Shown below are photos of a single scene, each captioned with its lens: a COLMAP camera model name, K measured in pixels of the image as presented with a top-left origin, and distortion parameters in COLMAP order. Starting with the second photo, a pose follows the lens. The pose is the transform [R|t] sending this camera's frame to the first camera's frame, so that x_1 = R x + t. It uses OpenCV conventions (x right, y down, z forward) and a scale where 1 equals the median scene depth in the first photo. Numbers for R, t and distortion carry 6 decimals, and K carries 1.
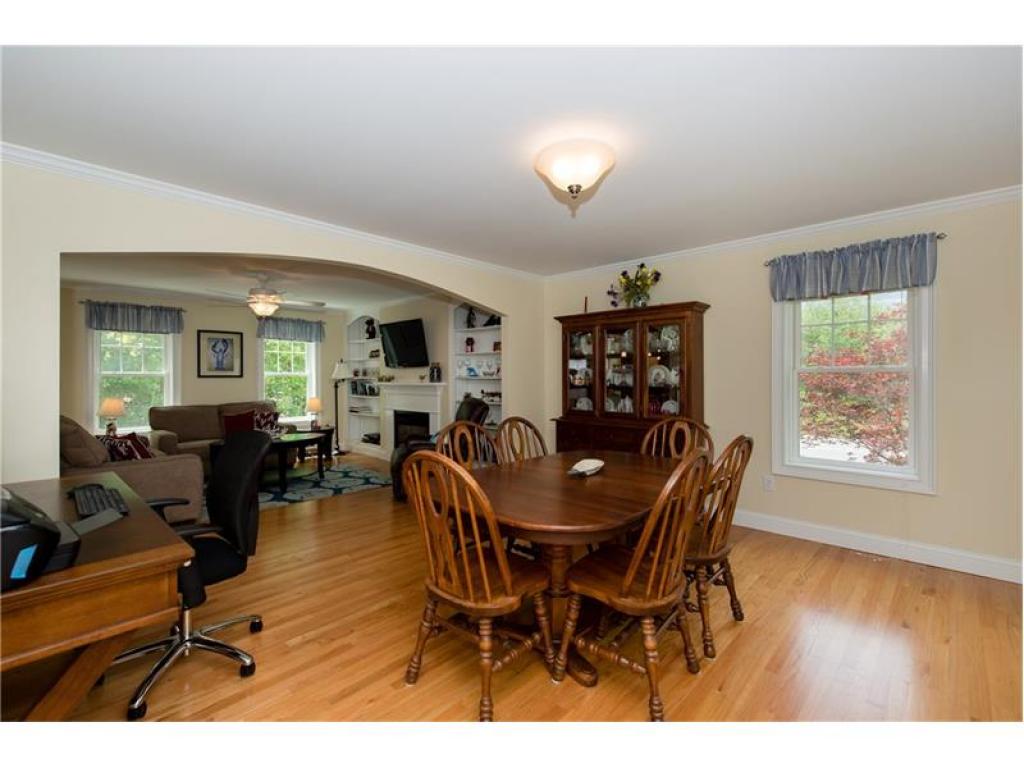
lens RADIAL K [[460.0, 0, 512.0], [0, 460.0, 373.7], [0, 0, 1]] dist [-0.013929, 0.000175]
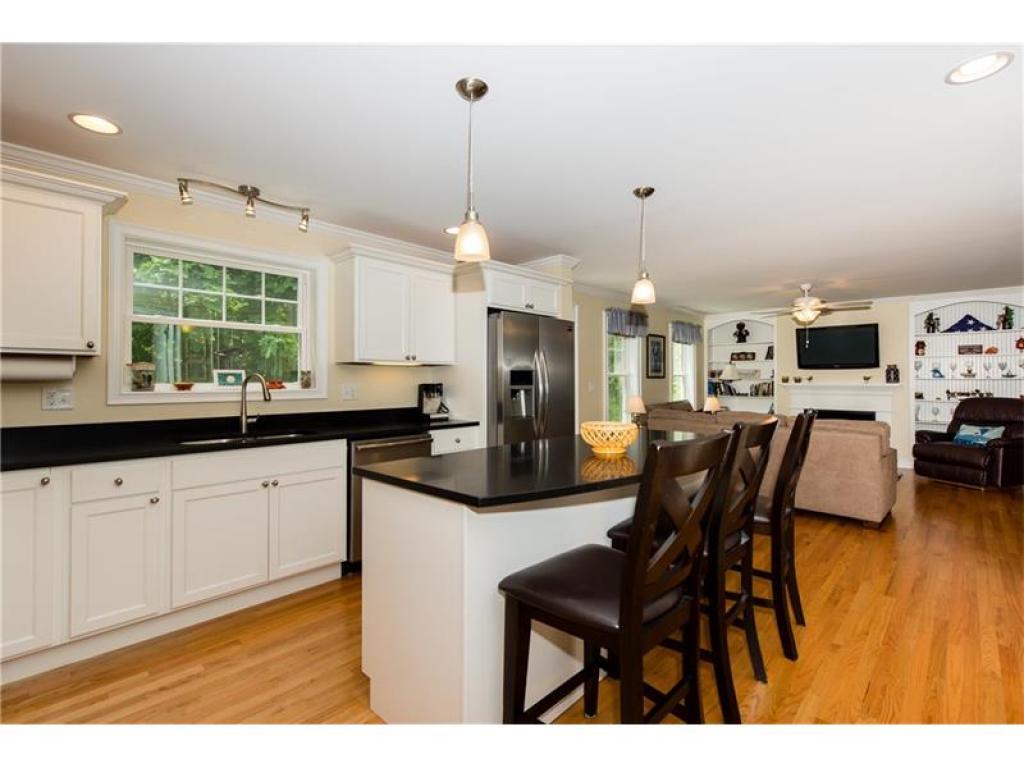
lens RADIAL K [[488.9, 0, 512.3], [0, 488.9, 379.3], [0, 0, 1]] dist [-0.025395, -0.000476]
pose [[1.000000, -0.000476, 0.000062, -0.979393], [0.000476, 0.999988, -0.004924, 0.014915], [-0.000059, 0.004924, 0.999988, -0.137236]]
